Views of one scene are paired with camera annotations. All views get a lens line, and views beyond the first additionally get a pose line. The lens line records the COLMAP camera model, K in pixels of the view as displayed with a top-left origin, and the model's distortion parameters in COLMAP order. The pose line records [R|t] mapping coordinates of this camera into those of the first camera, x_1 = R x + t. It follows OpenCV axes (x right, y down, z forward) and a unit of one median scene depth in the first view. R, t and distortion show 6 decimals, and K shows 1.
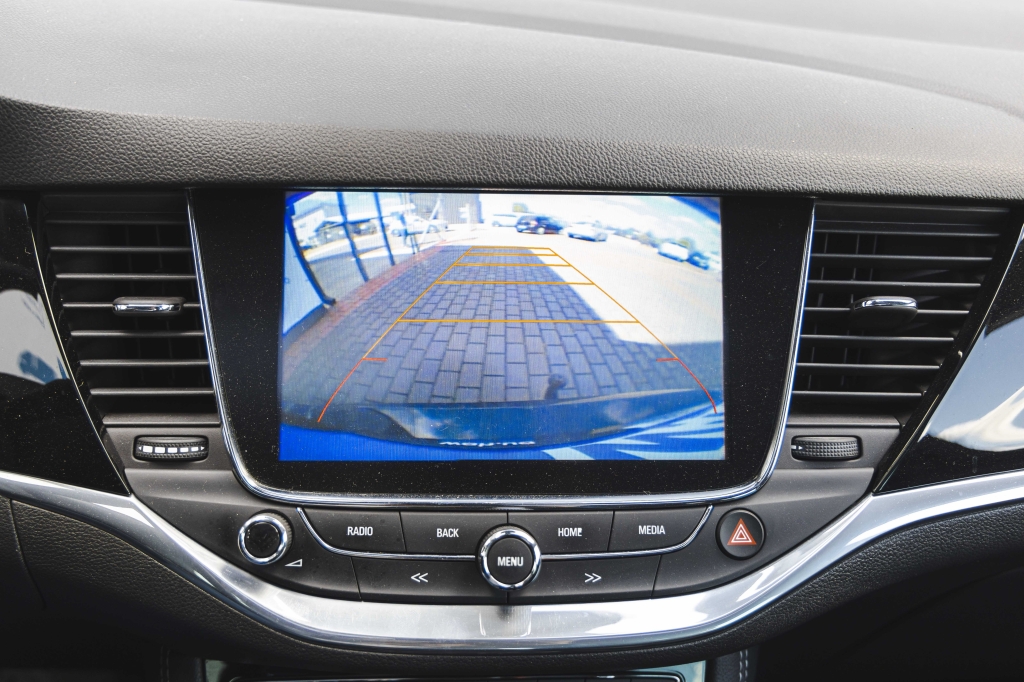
lens RADIAL K [[1037.3, 0, 512.0], [0, 1037.3, 341.0], [0, 0, 1]] dist [0.011341, 0.001939]
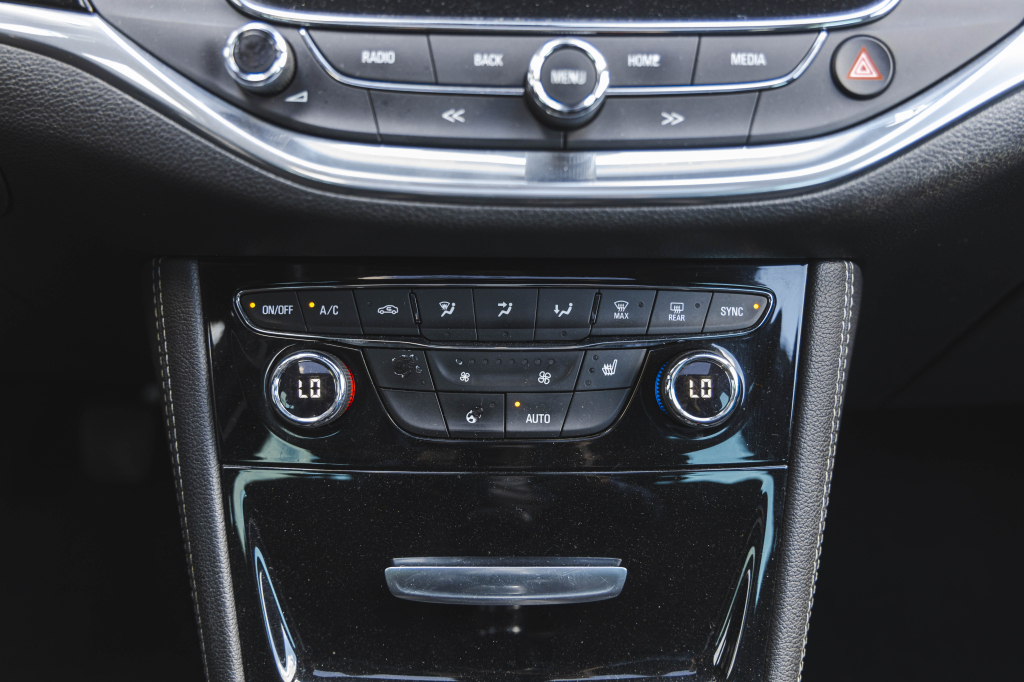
lens RADIAL K [[1037.3, 0, 512.0], [0, 1037.3, 341.0], [0, 0, 1]] dist [0.011341, 0.001939]
pose [[0.998836, 0.000030, -0.048235, -0.005799], [0.003955, 0.996583, 0.082507, 0.331598], [0.048073, -0.082602, 0.995423, 0.194111]]
